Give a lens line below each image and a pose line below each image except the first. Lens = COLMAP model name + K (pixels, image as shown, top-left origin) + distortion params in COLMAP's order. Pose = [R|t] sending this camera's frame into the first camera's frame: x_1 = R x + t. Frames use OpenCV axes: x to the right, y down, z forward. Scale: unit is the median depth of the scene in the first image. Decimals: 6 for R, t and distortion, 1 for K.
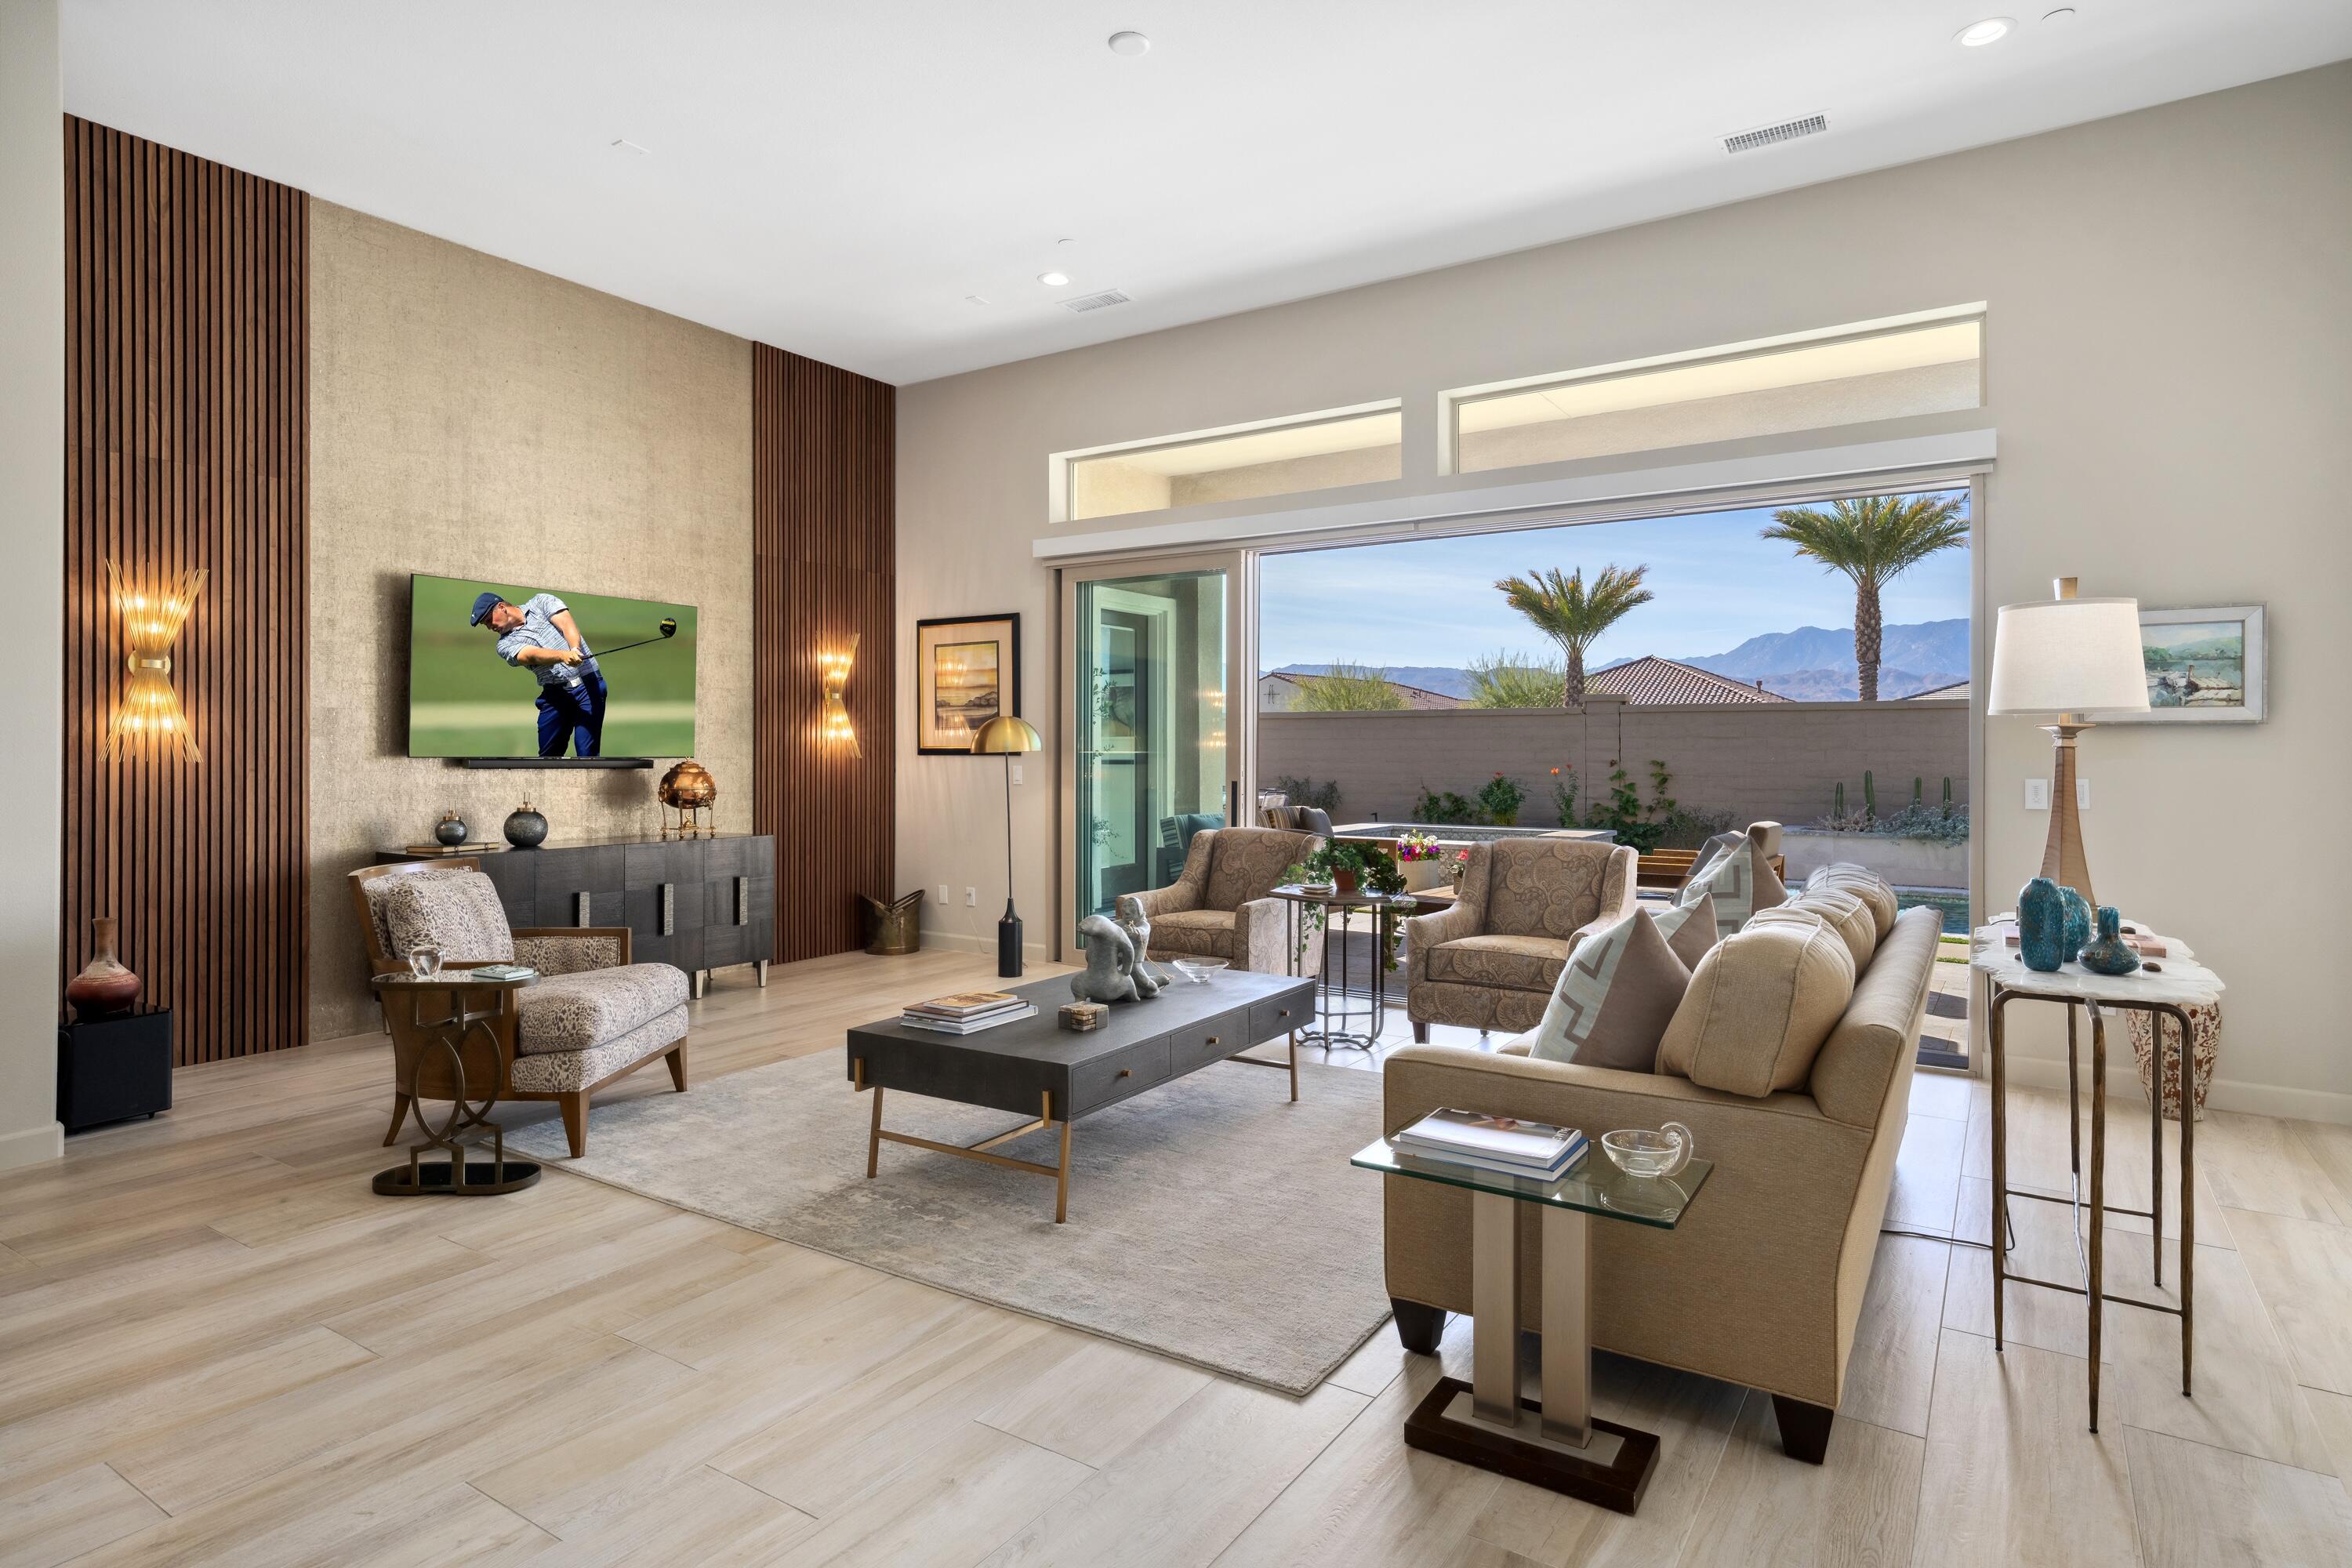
lens RADIAL K [[1252.5, 0, 1173.9], [0, 1252.5, 765.8], [0, 0, 1]] dist [0.018774, -0.000507]
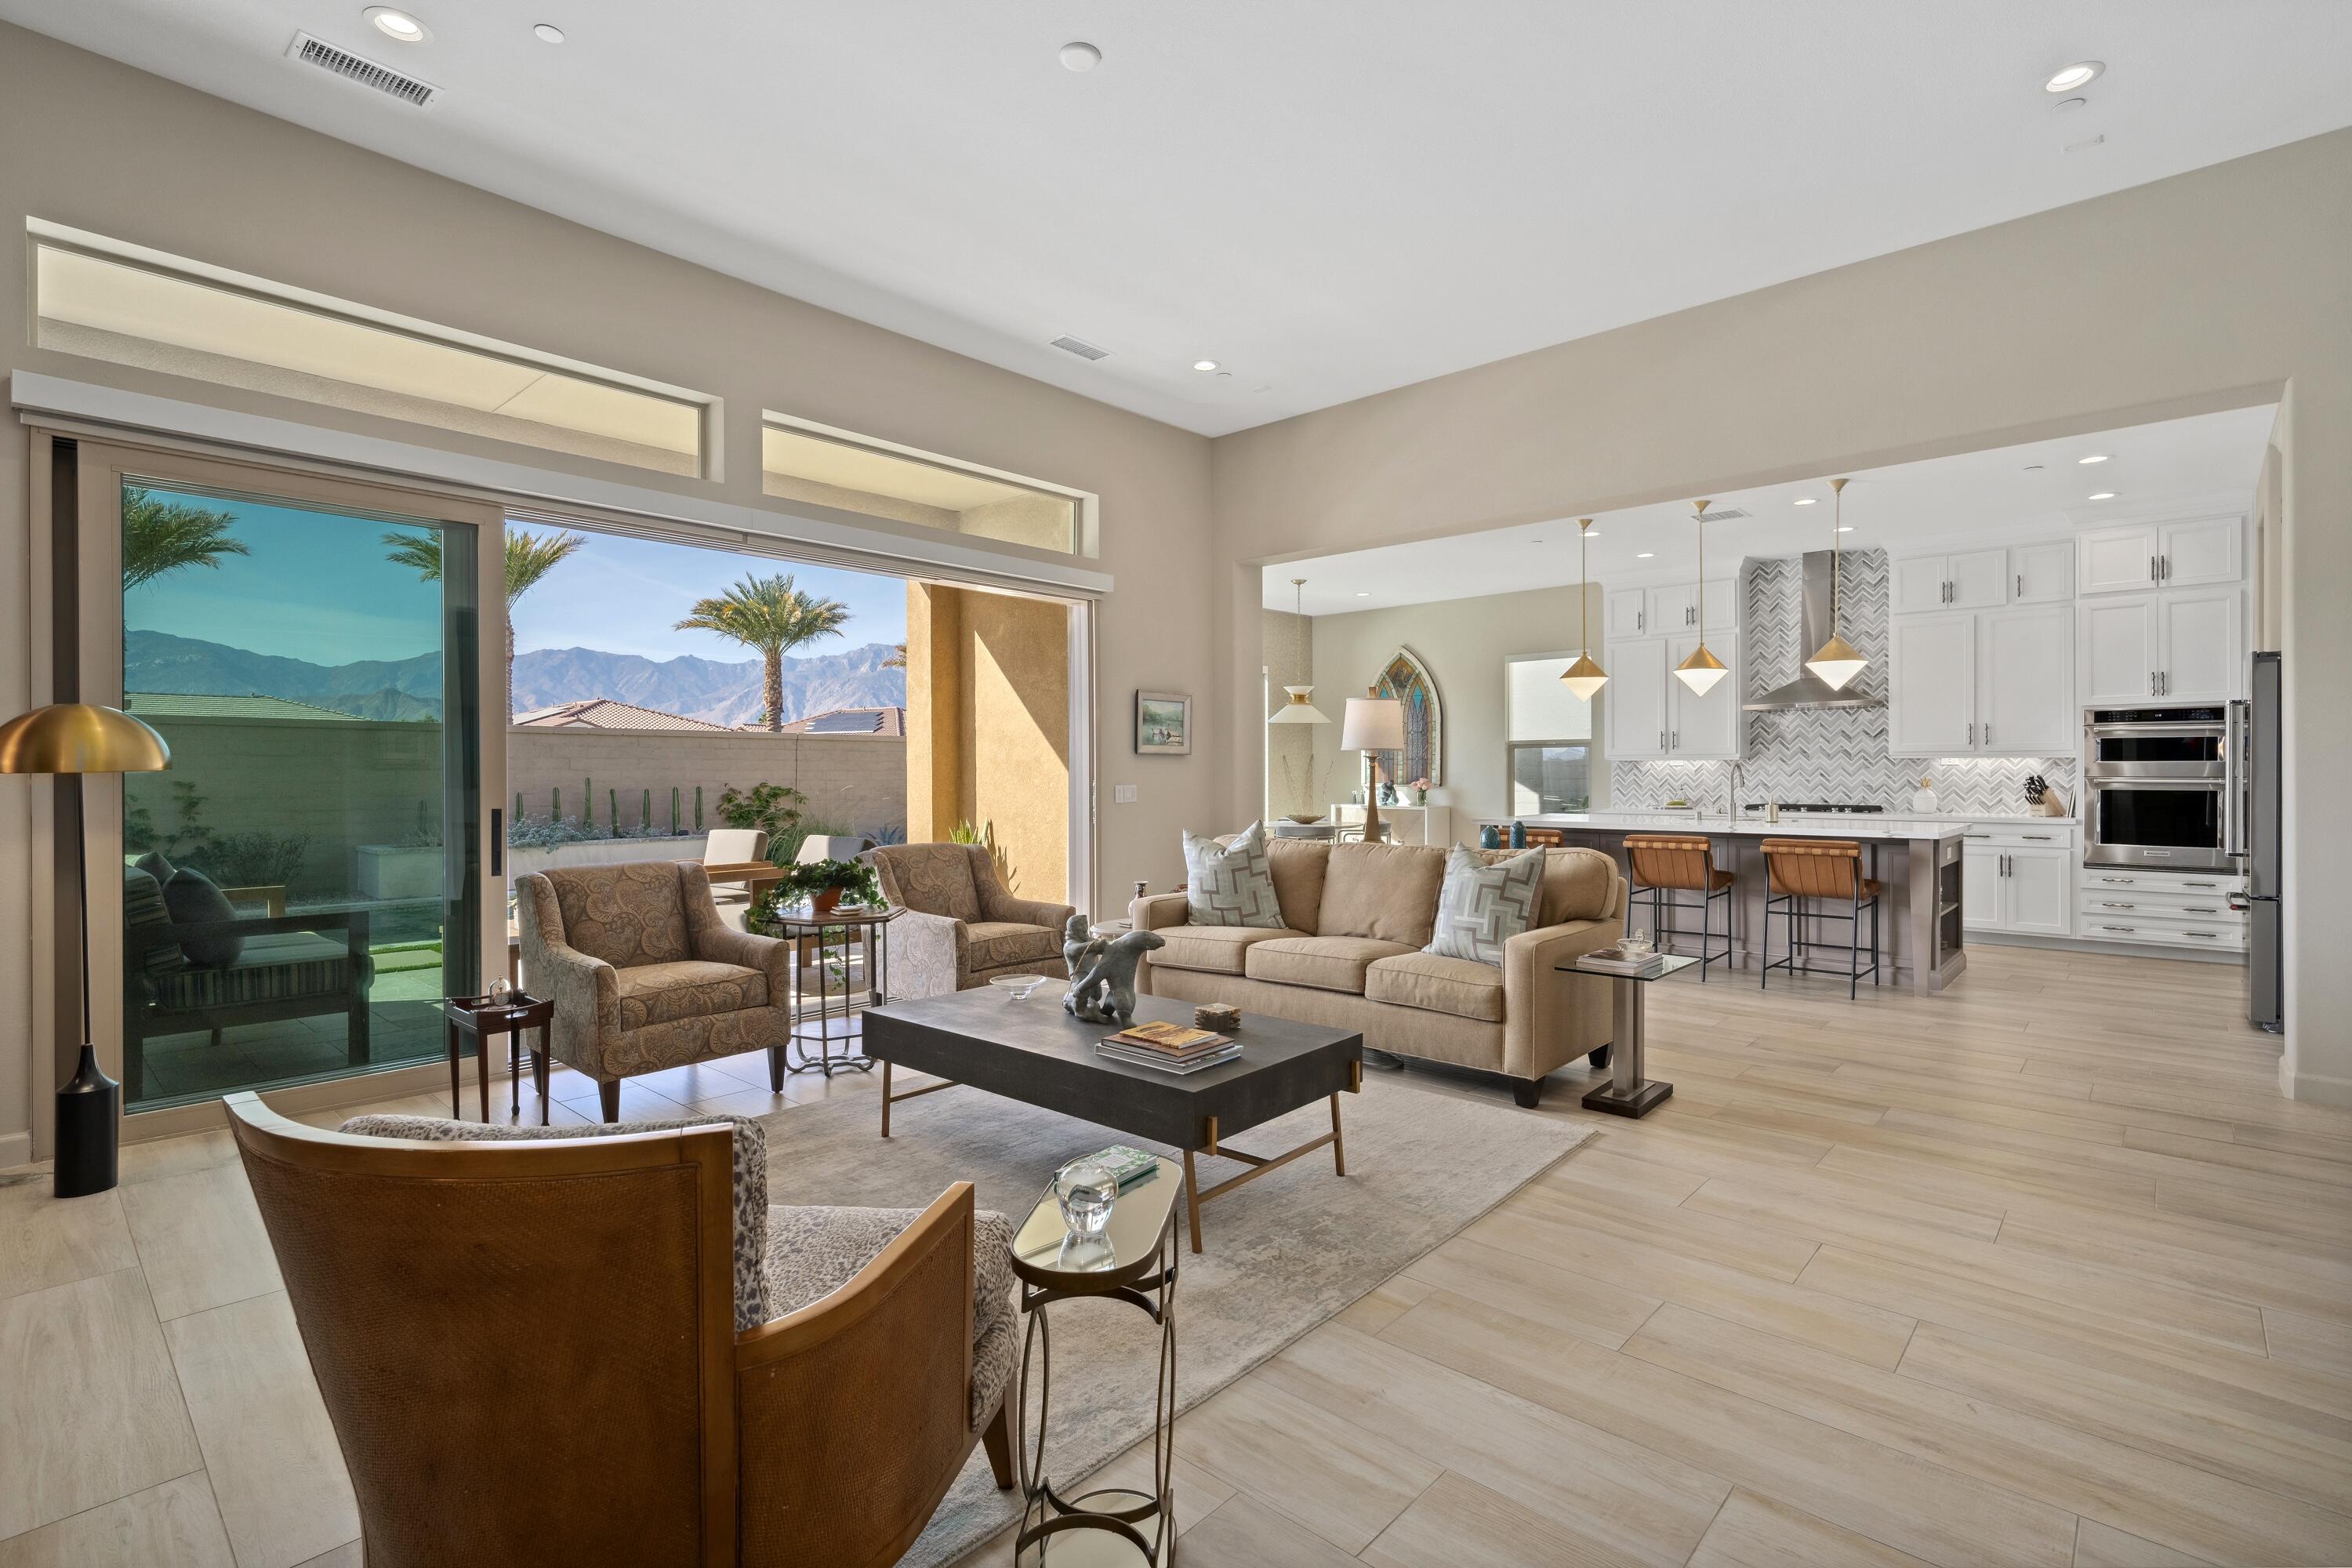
lens RADIAL K [[1101.8, 0, 1164.9], [0, 1101.8, 794.6], [0, 0, 1]] dist [-0.001699, -0.000744]
pose [[0.154817, -0.022970, 0.987676, -0.644653], [0.012860, 0.999692, 0.021234, -0.005919], [-0.987860, 0.009414, 0.155064, 0.580044]]
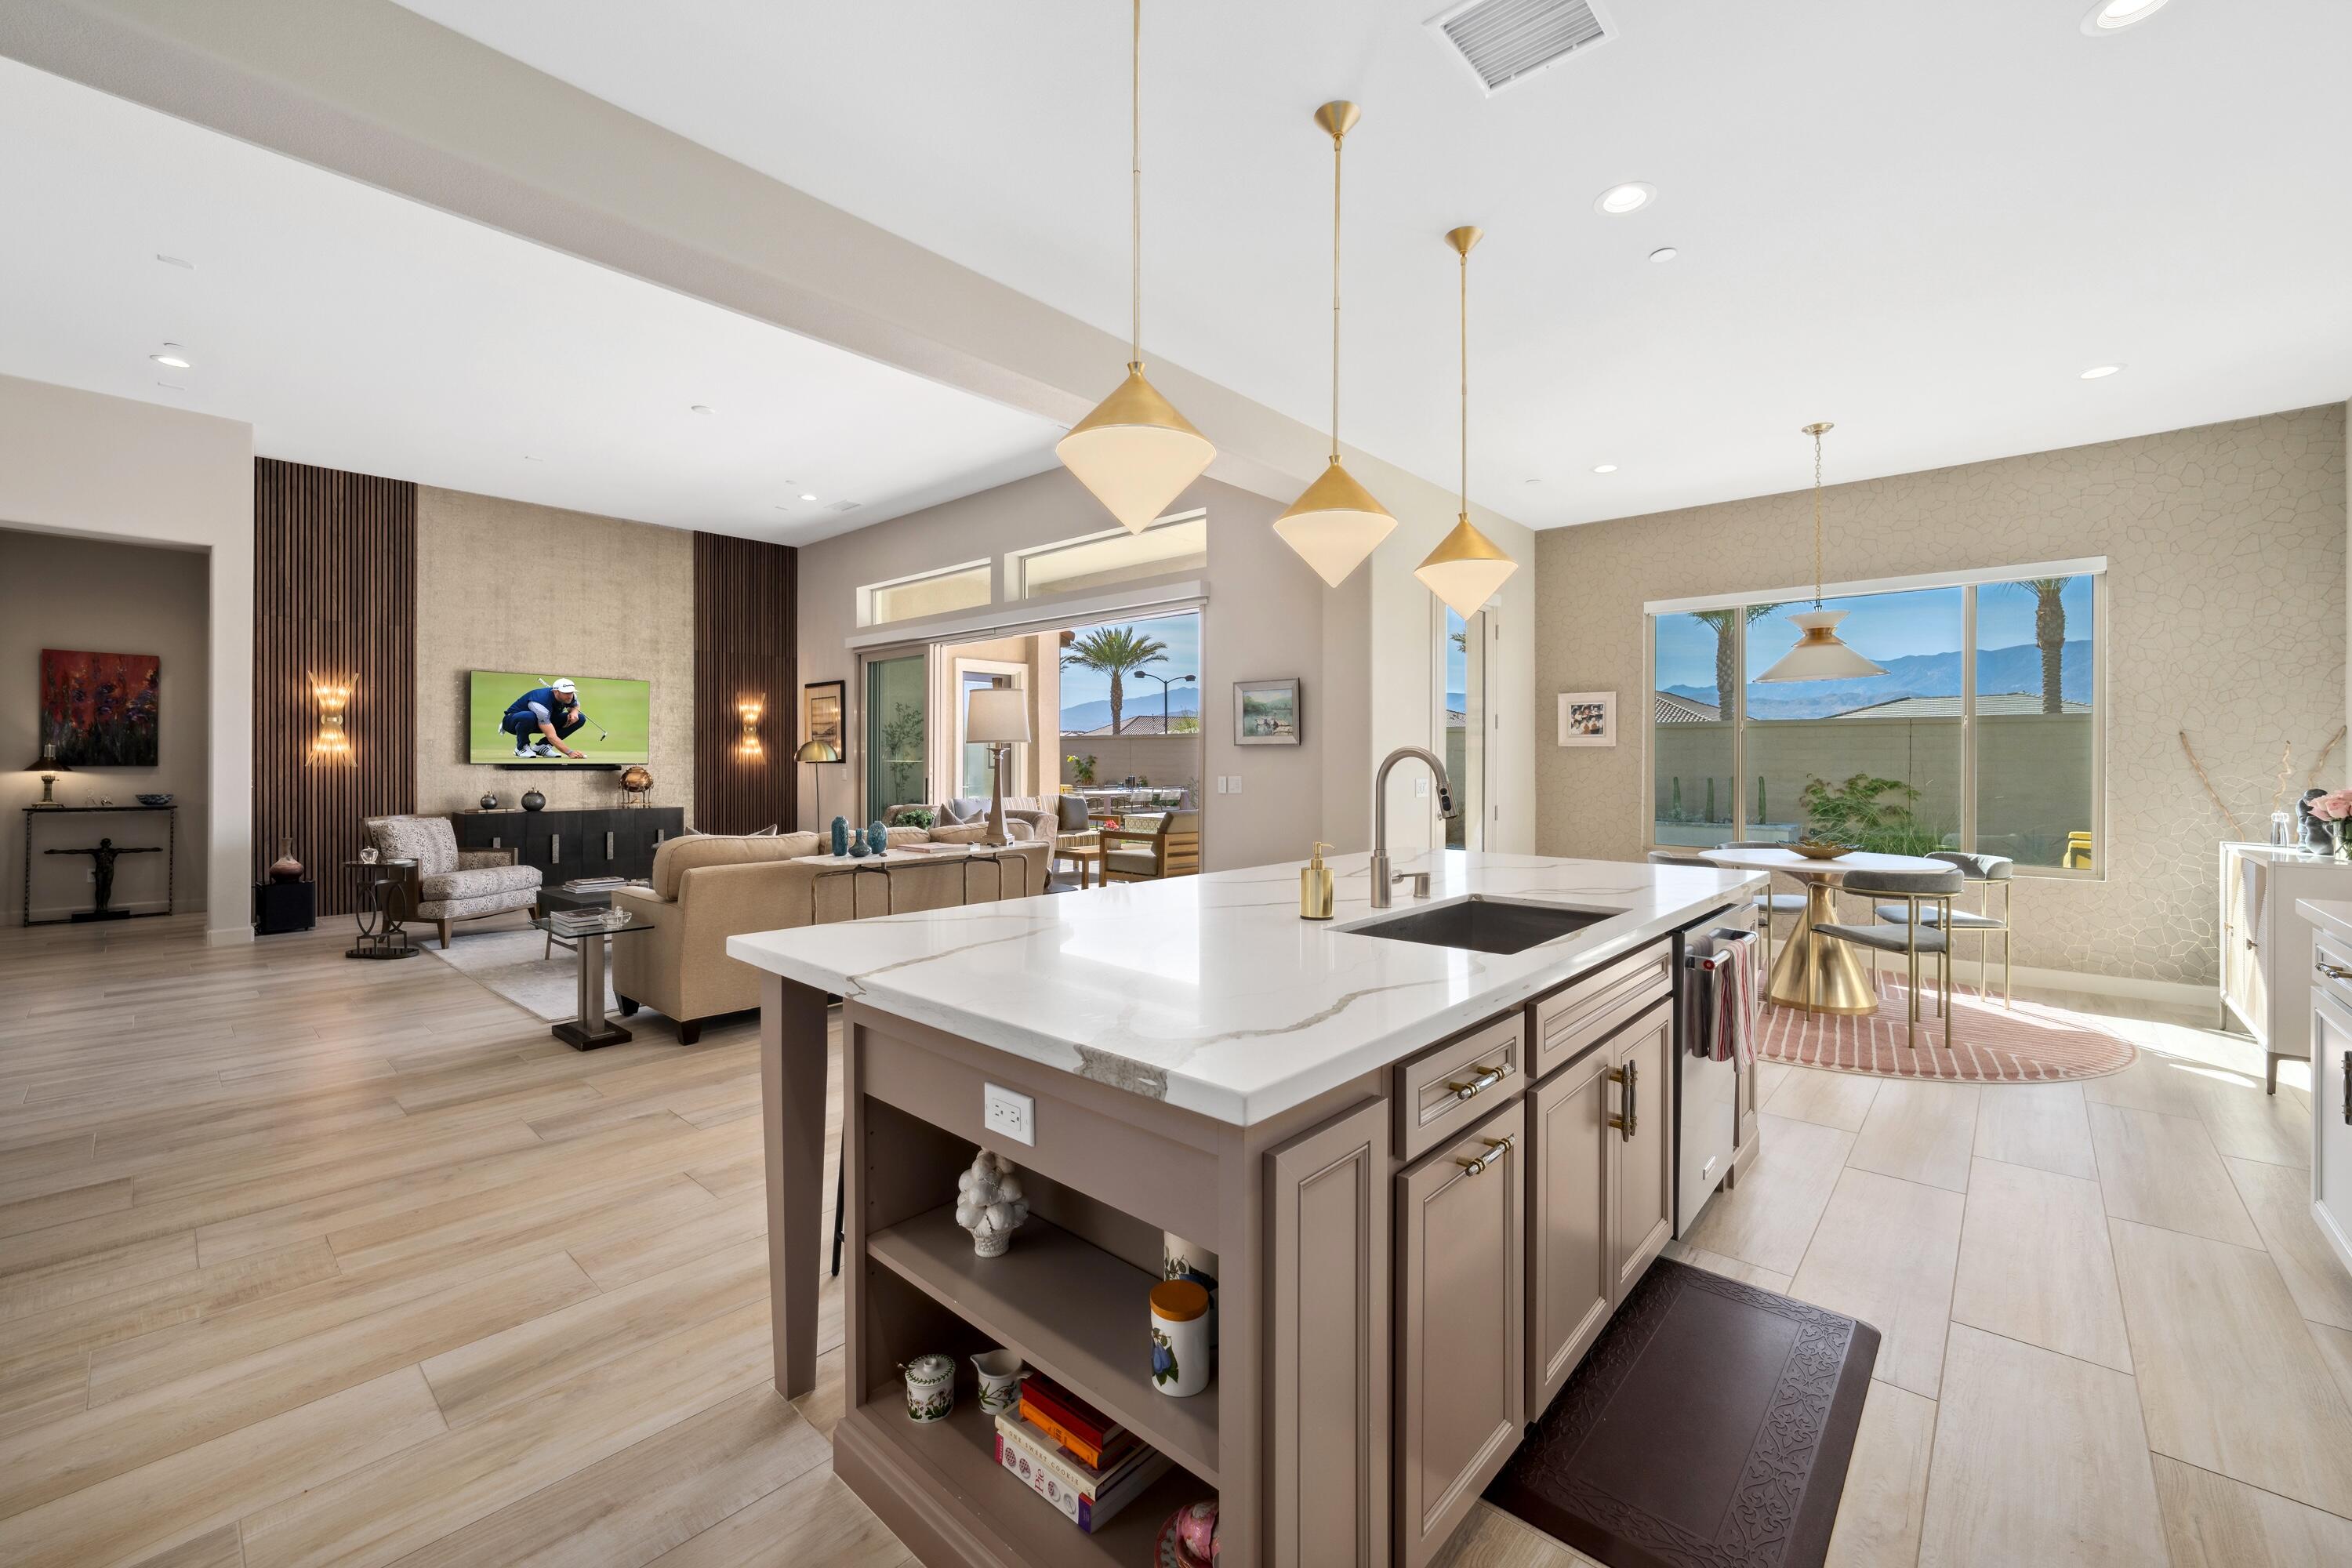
lens RADIAL K [[949.2, 0, 1172.3], [0, 949.2, 765.5], [0, 0, 1]] dist [0.002886, 0.000937]
pose [[0.987905, -0.000170, -0.155063, 0.691668], [-0.000591, 0.999988, -0.004866, 0.001816], [0.155062, 0.004899, 0.987893, -0.285614]]
